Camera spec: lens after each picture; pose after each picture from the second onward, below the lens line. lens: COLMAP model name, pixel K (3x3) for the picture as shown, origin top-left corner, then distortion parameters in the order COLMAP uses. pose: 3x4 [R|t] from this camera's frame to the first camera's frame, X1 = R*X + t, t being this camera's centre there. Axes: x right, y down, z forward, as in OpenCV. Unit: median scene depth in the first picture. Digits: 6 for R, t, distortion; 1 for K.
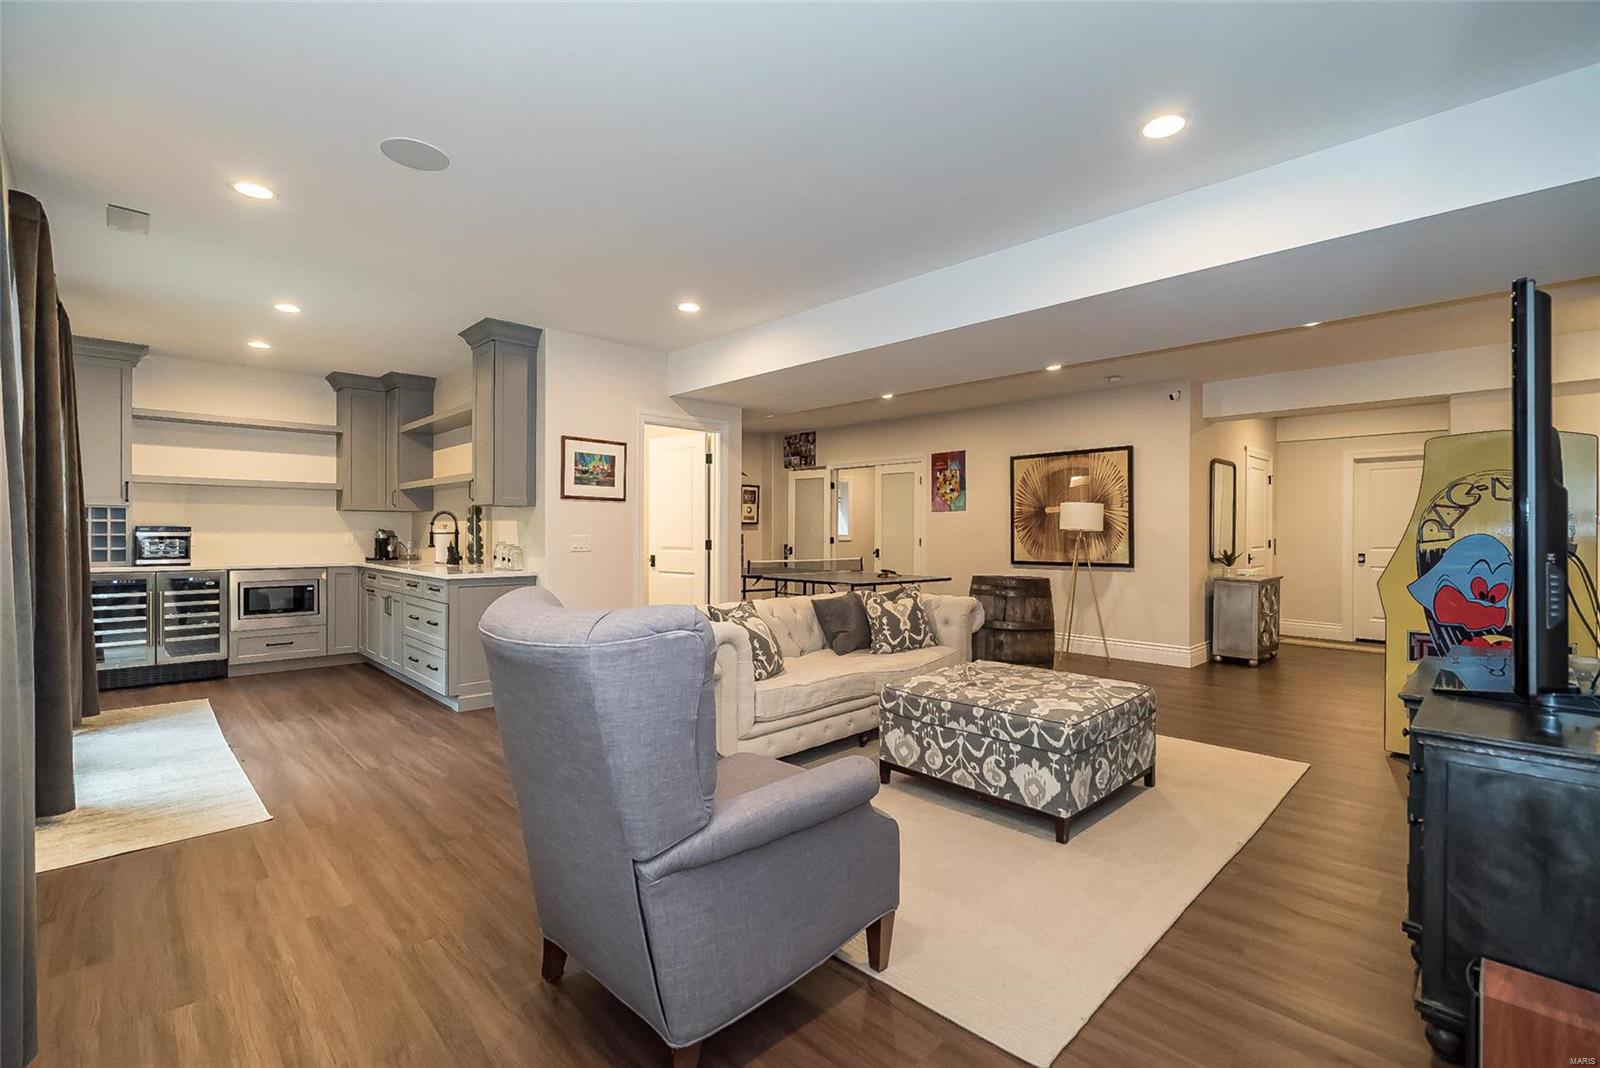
lens RADIAL K [[698.7, 0, 771.4], [0, 698.7, 535.6], [0, 0, 1]] dist [-0.001413, -0.000049]
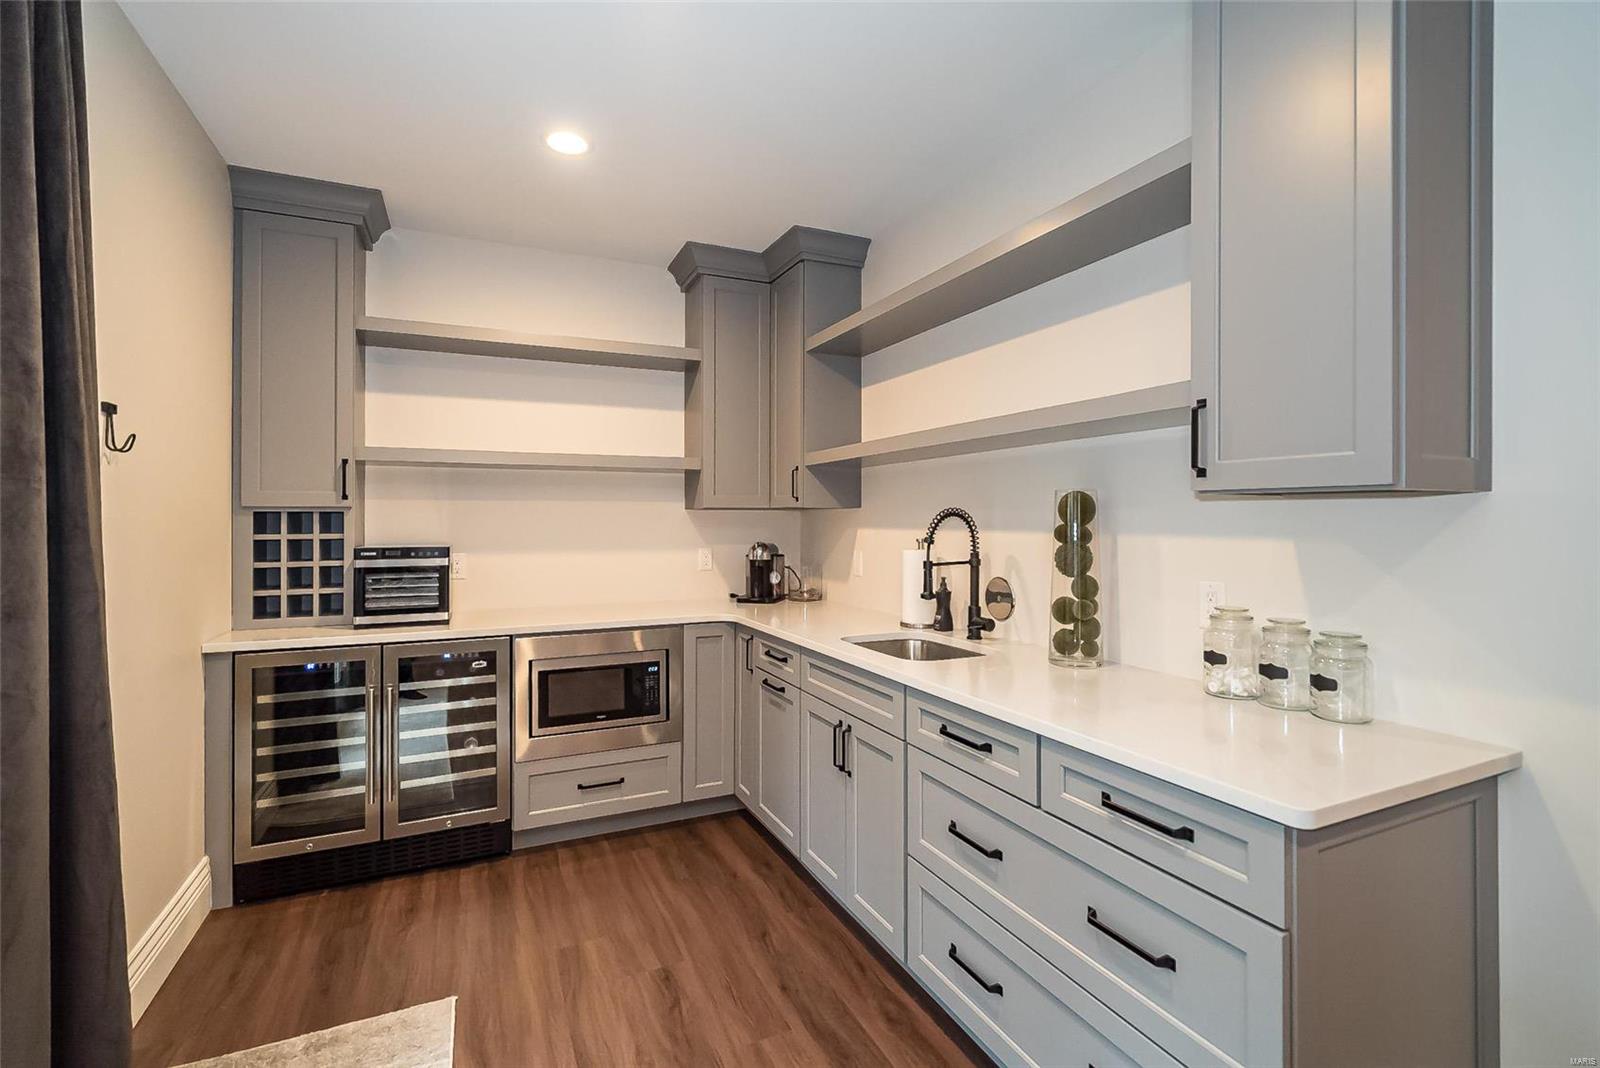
lens RADIAL K [[725.5, 0, 799.4], [0, 725.5, 517.6], [0, 0, 1]] dist [0.000843, 0.000168]
pose [[0.951010, -0.009404, -0.309018, -0.421857], [0.006740, 0.999930, -0.009689, -0.026599], [0.309087, 0.007132, 0.951007, 0.569341]]
